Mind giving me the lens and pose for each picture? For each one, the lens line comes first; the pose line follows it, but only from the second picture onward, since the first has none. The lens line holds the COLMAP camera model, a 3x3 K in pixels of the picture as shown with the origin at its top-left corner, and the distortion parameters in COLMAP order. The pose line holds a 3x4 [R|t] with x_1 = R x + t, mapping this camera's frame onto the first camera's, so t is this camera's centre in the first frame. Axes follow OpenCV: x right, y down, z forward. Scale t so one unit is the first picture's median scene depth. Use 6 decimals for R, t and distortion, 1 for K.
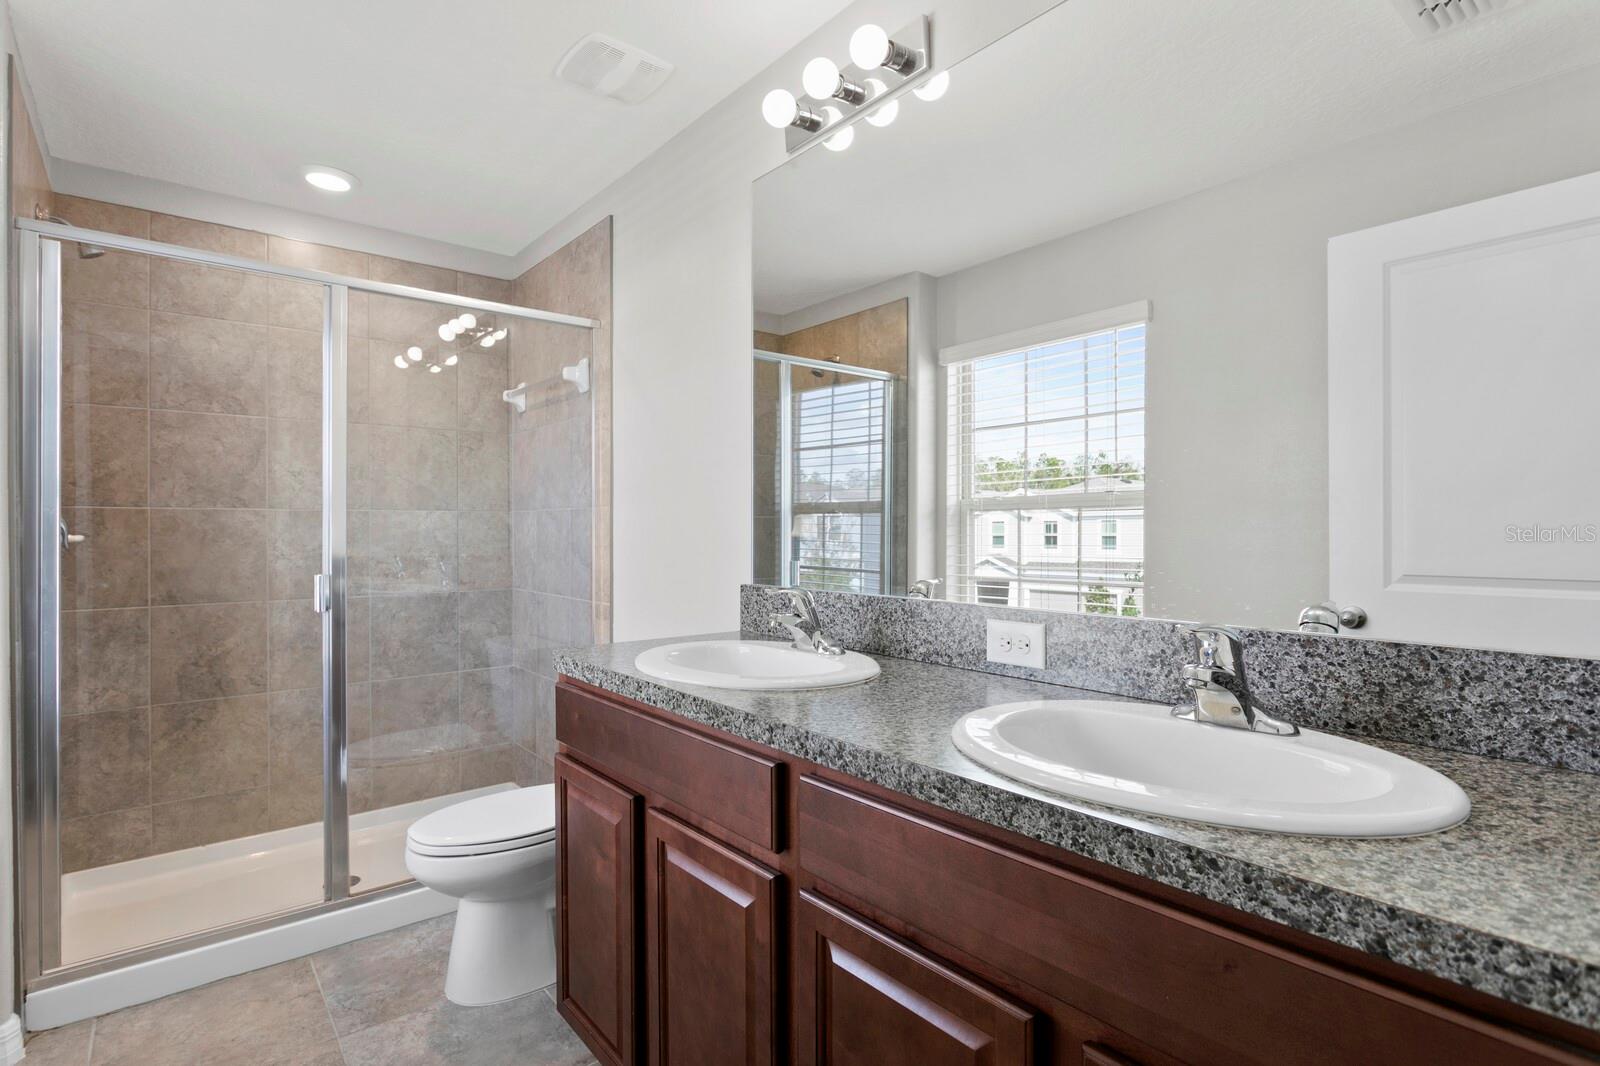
lens RADIAL K [[796.4, 0, 796.9], [0, 796.4, 522.1], [0, 0, 1]] dist [-0.001578, 0.001989]
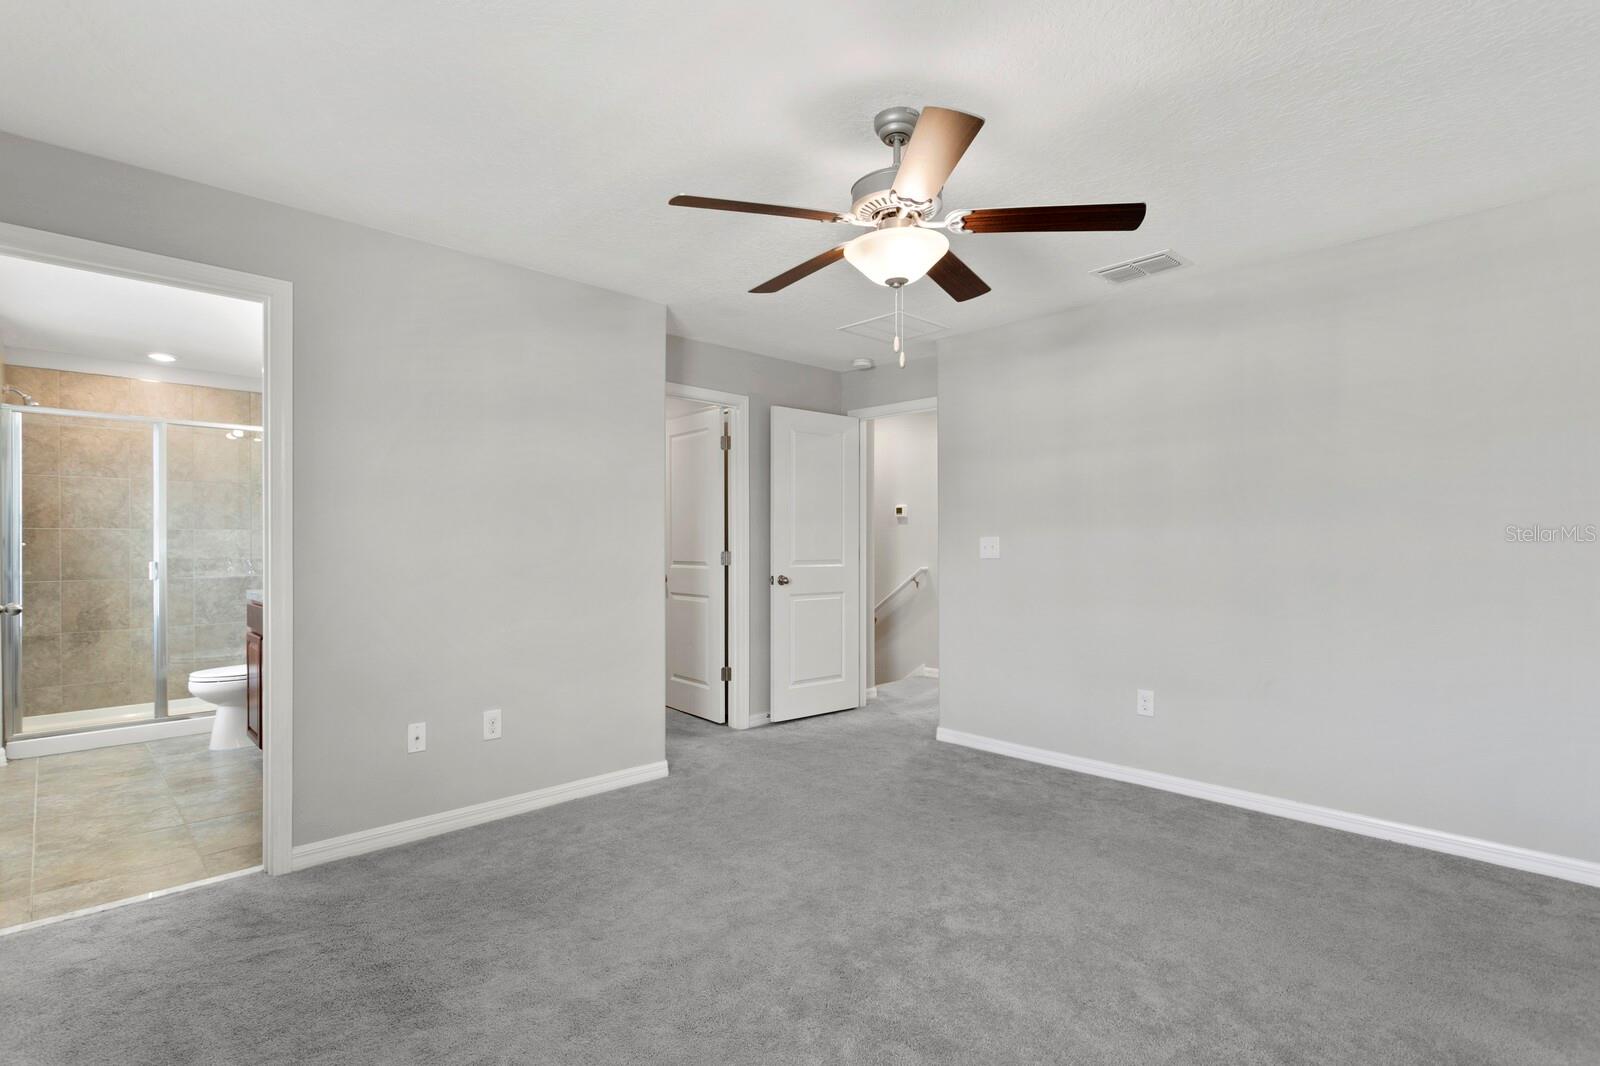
lens RADIAL K [[760.0, 0, 790.2], [0, 760.0, 537.4], [0, 0, 1]] dist [0.004298, 0.000983]
pose [[0.995404, 0.001304, 0.095760, 0.714827], [-0.001734, 0.999989, 0.004415, -0.007719], [-0.095753, -0.004561, 0.995395, -0.940456]]
